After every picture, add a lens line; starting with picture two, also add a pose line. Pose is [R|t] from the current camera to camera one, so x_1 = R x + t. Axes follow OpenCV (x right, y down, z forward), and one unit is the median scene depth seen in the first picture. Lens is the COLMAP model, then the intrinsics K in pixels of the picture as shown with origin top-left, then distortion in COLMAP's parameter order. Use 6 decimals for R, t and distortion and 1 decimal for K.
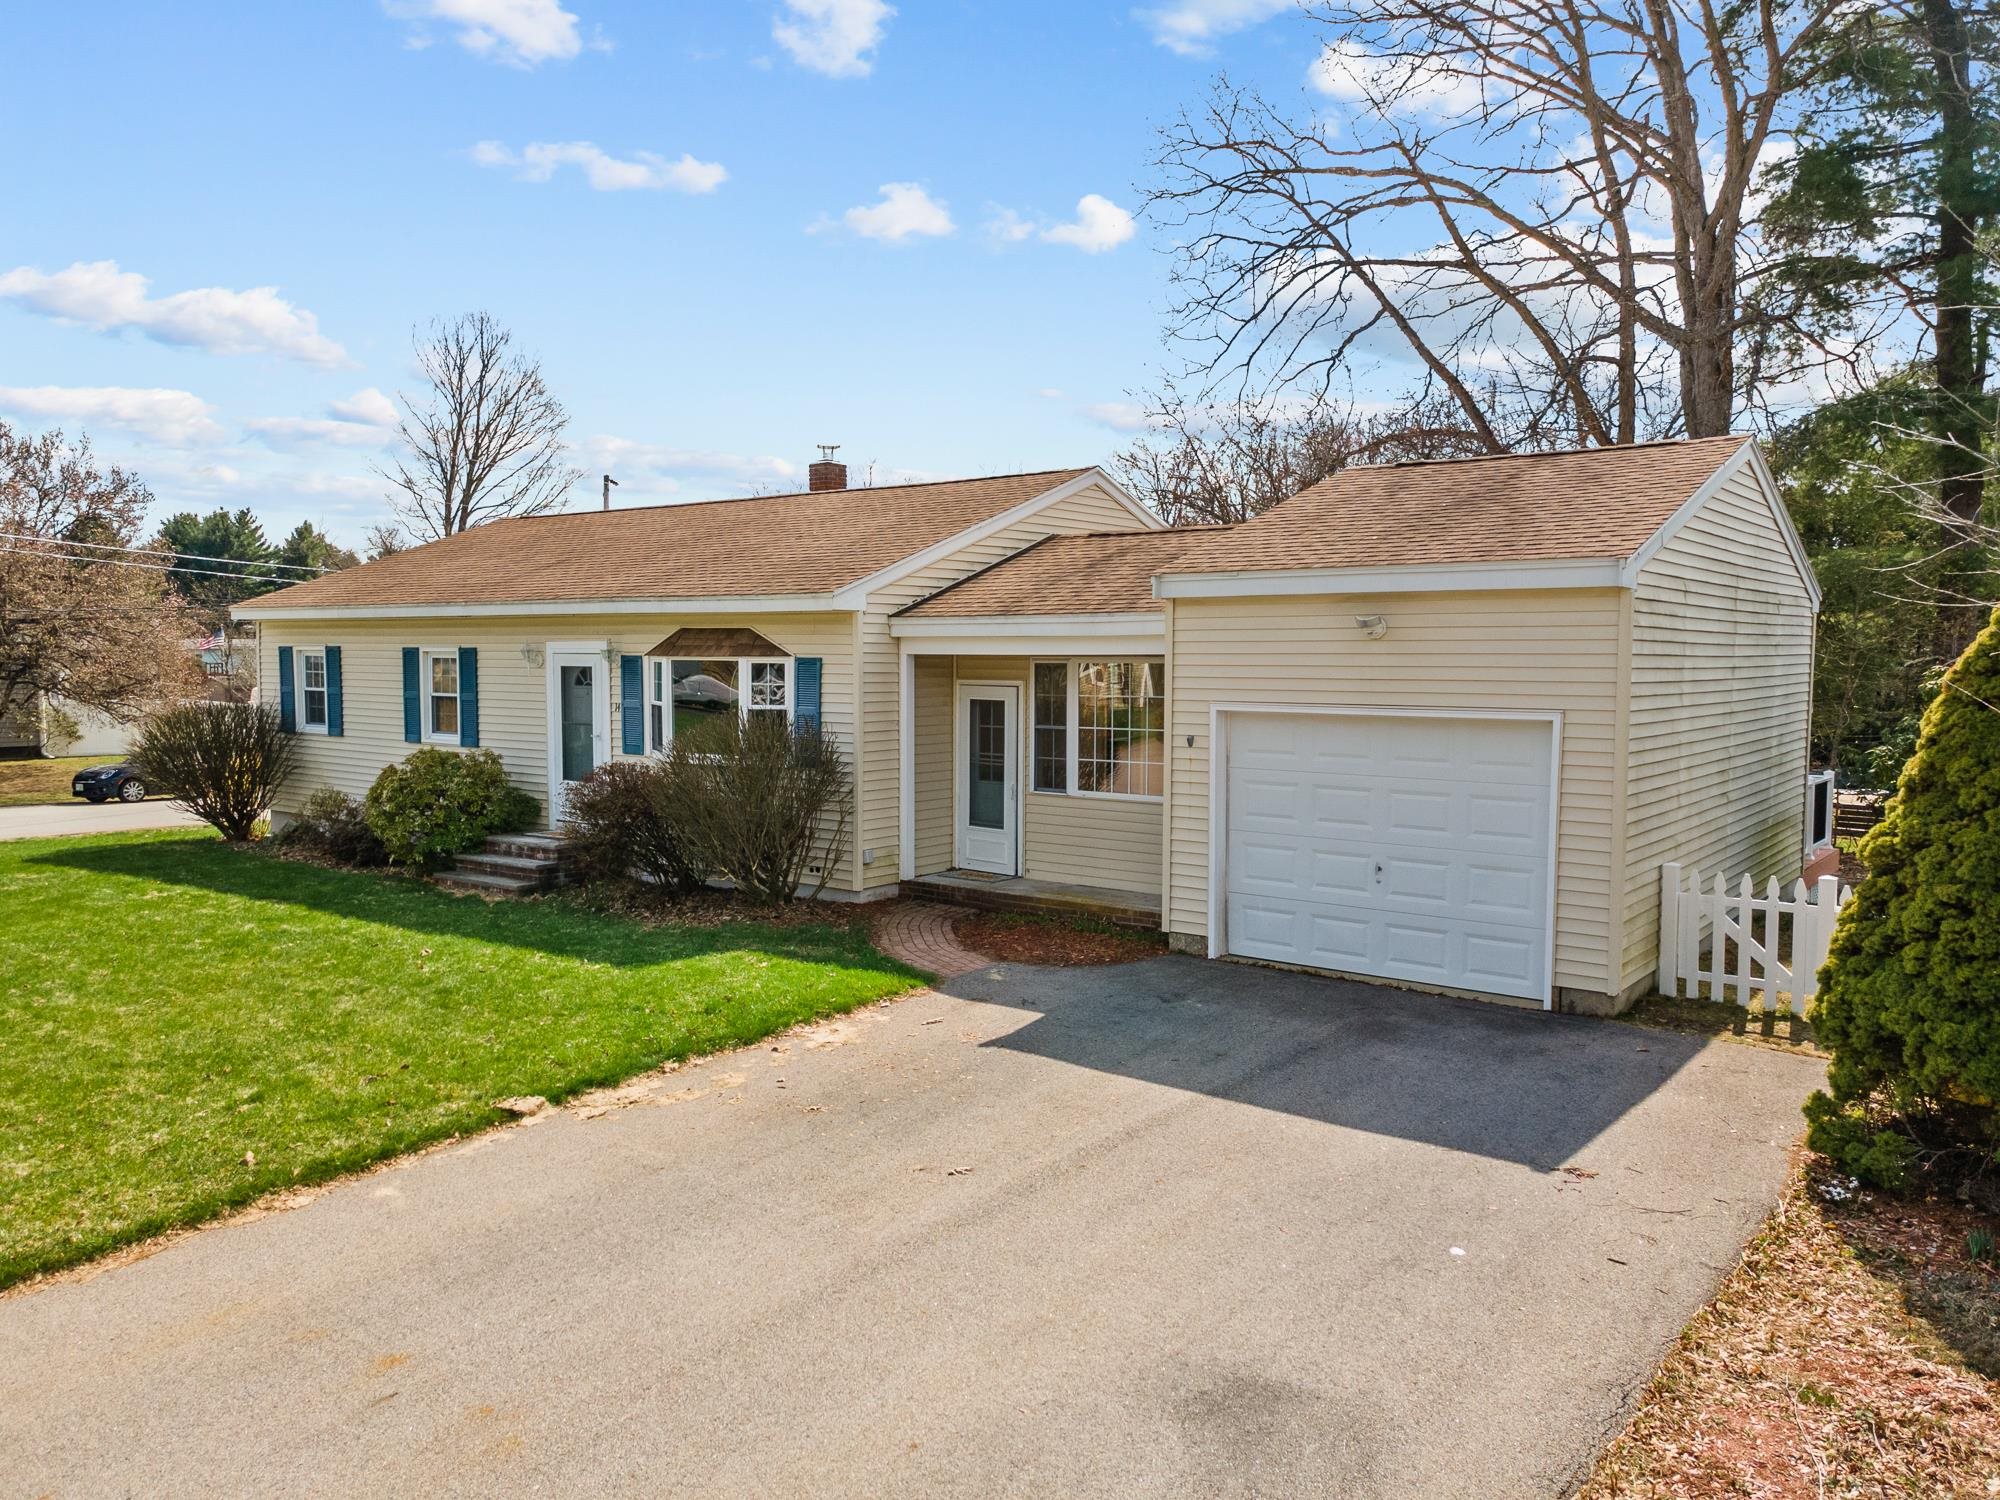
lens RADIAL K [[1453.7, 0, 992.5], [0, 1453.7, 746.3], [0, 0, 1]] dist [0.054206, 0.005389]
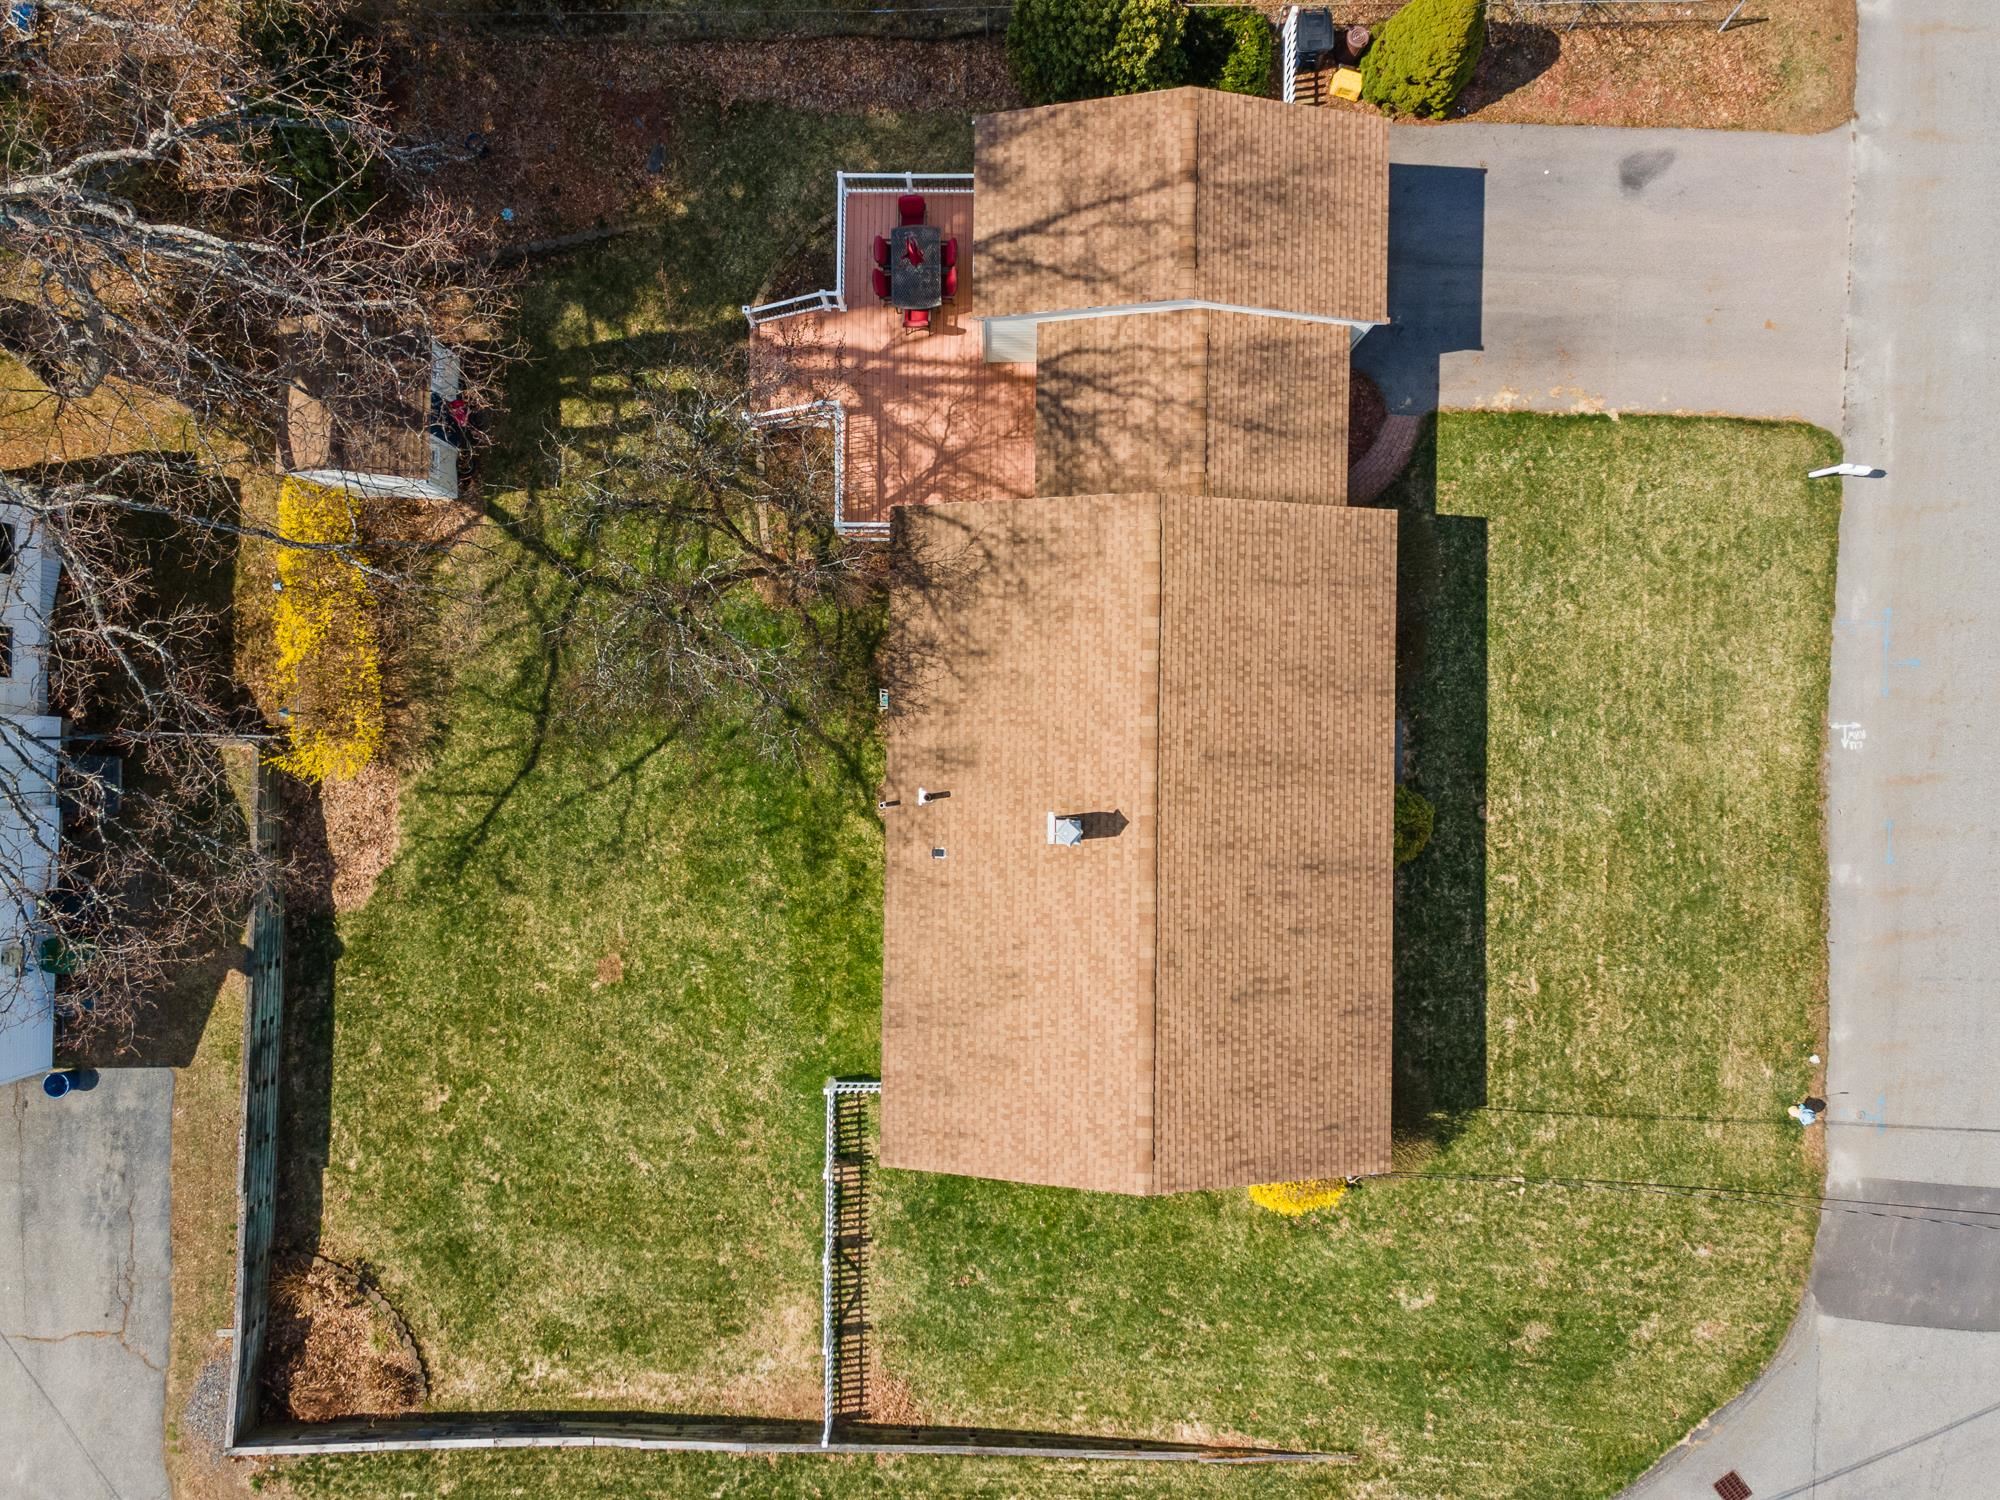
lens RADIAL K [[1453.7, 0, 992.5], [0, 1453.7, 746.3], [0, 0, 1]] dist [0.054206, 0.005389]
pose [[-0.601750, -0.798658, 0.006412, -0.041813], [0.047040, -0.027426, 0.998516, -1.822653], [-0.797298, 0.601159, 0.054072, 1.332952]]
